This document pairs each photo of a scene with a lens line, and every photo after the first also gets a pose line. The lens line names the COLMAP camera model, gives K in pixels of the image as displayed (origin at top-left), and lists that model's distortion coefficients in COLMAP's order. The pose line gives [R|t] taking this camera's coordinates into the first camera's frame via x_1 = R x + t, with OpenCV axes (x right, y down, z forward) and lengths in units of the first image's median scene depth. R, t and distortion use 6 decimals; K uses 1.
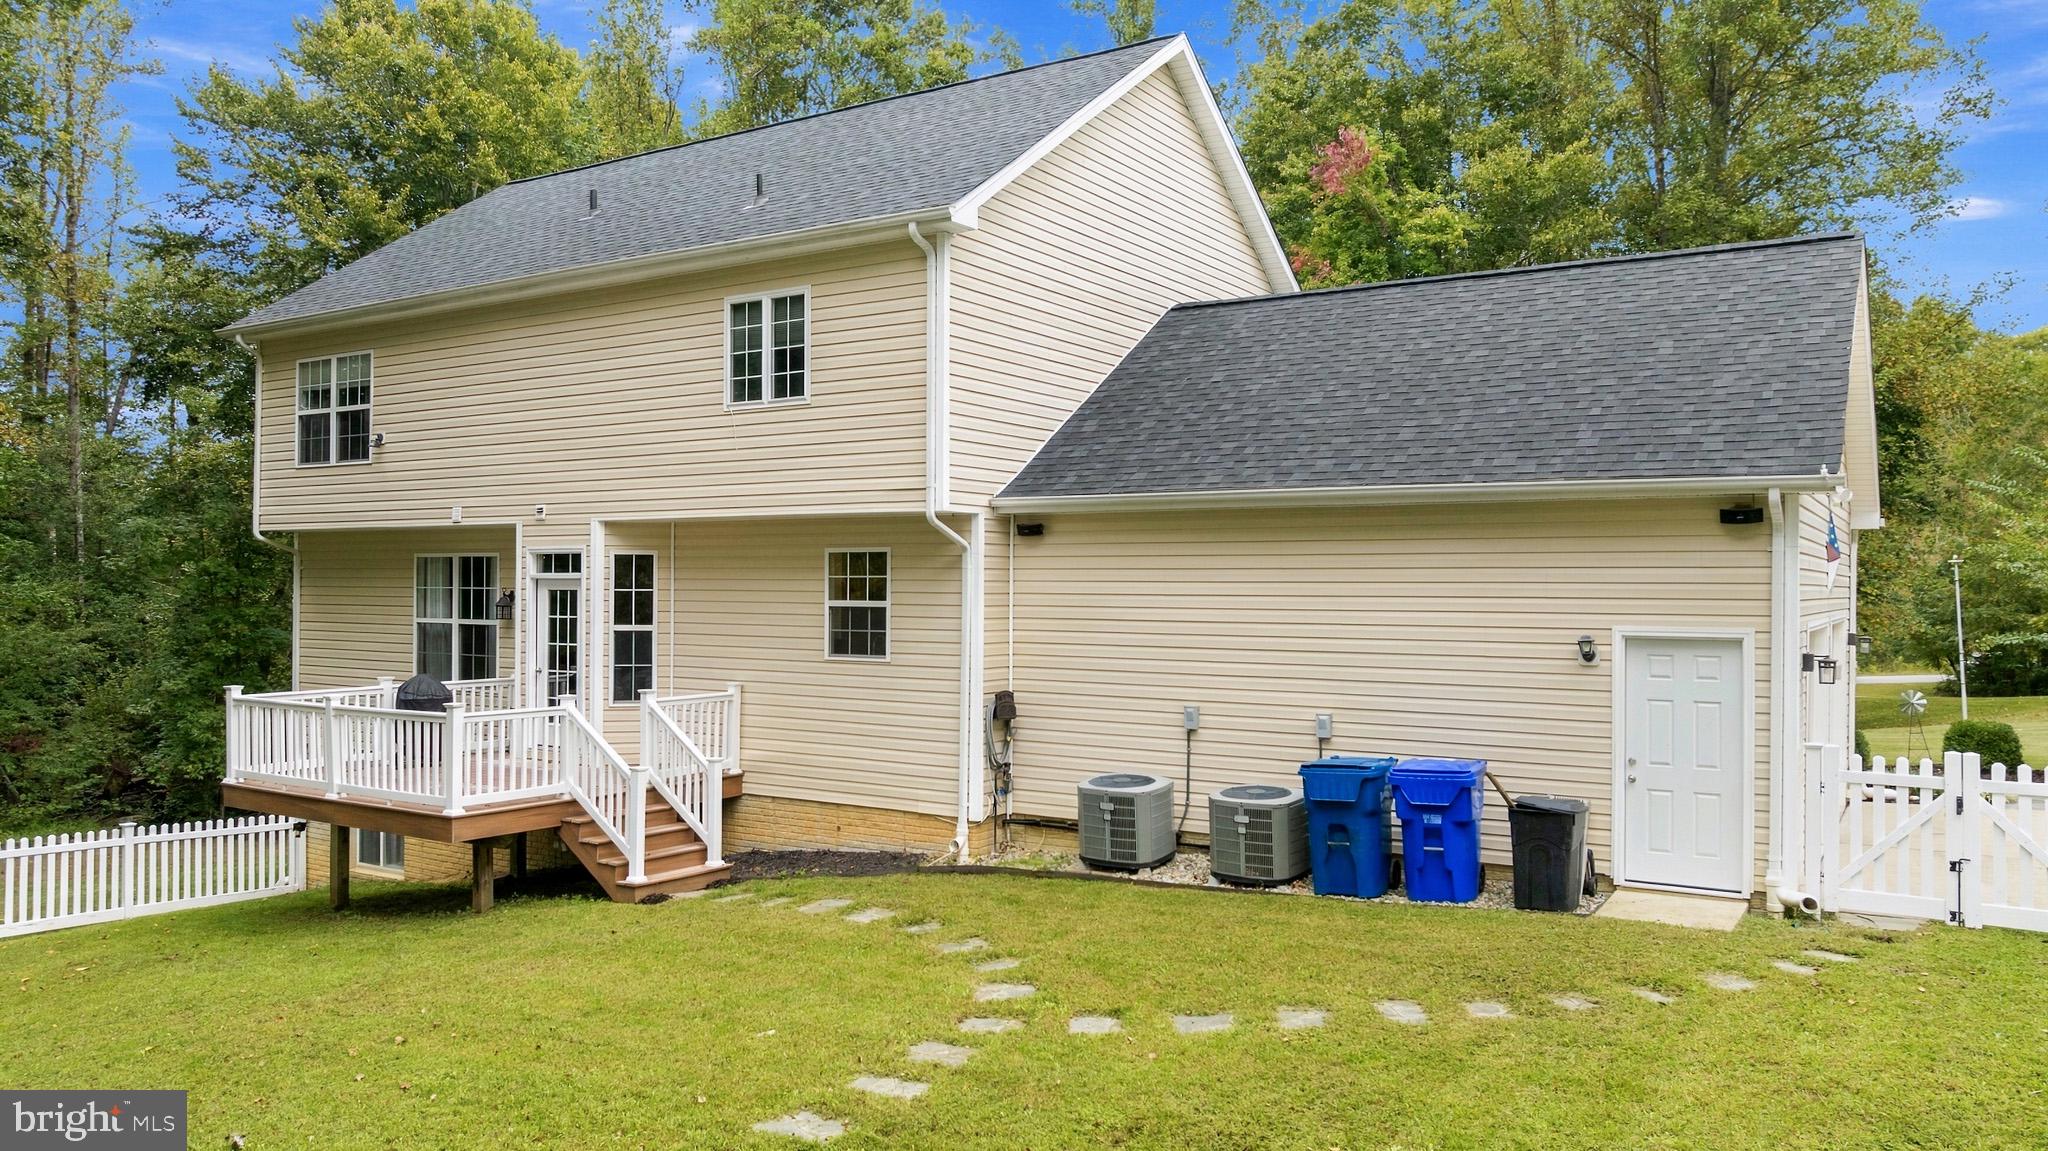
lens RADIAL K [[1444.4, 0, 1024.0], [0, 1444.4, 575.5], [0, 0, 1]] dist [0.003069, -0.033880]
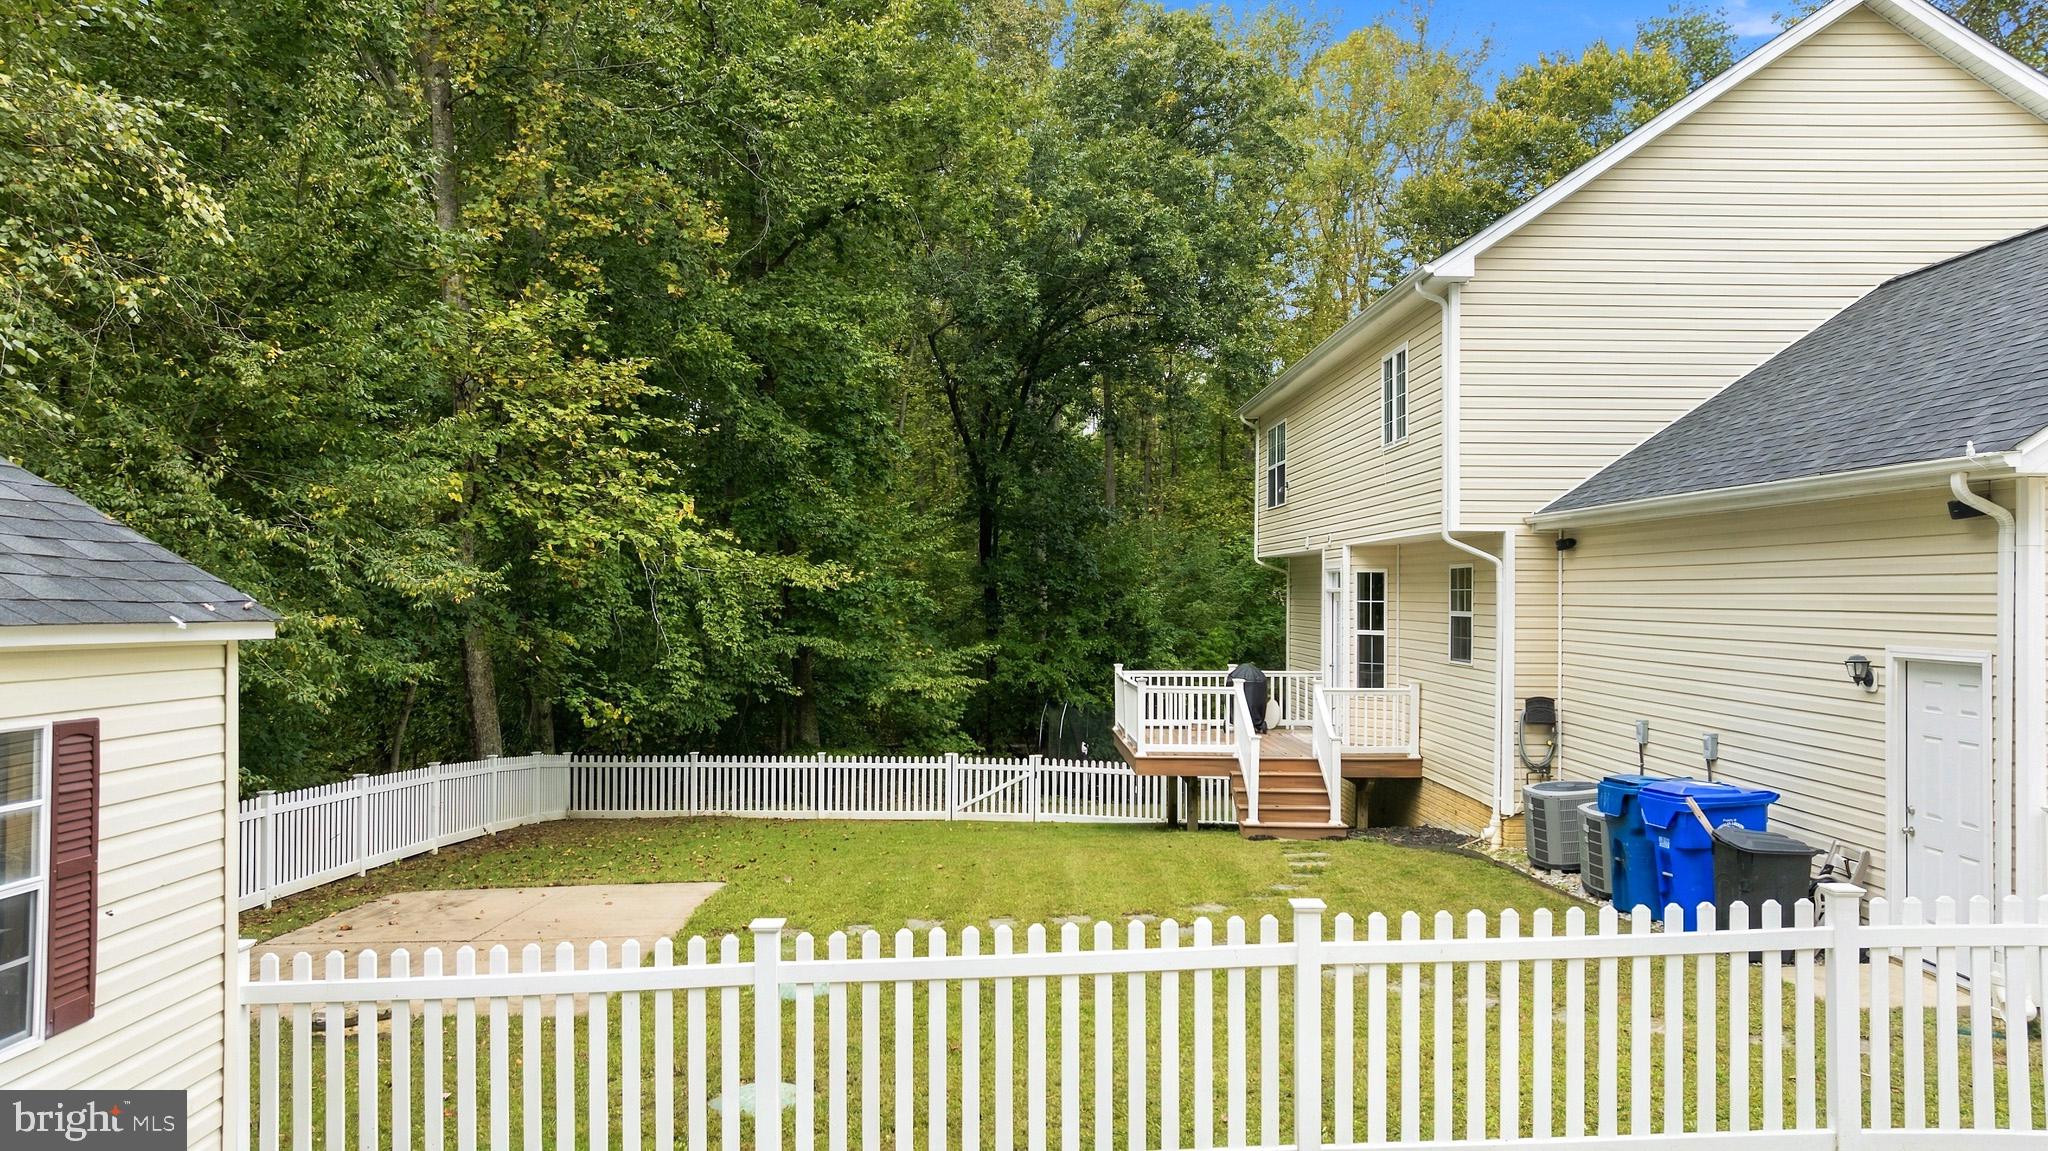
lens RADIAL K [[1444.4, 0, 1024.0], [0, 1444.4, 575.5], [0, 0, 1]] dist [0.003069, -0.033880]
pose [[0.548979, -0.013228, -0.835731, 0.663382], [0.005759, 0.999911, -0.012044, 0.001384], [0.835816, 0.001799, 0.549006, 0.098324]]
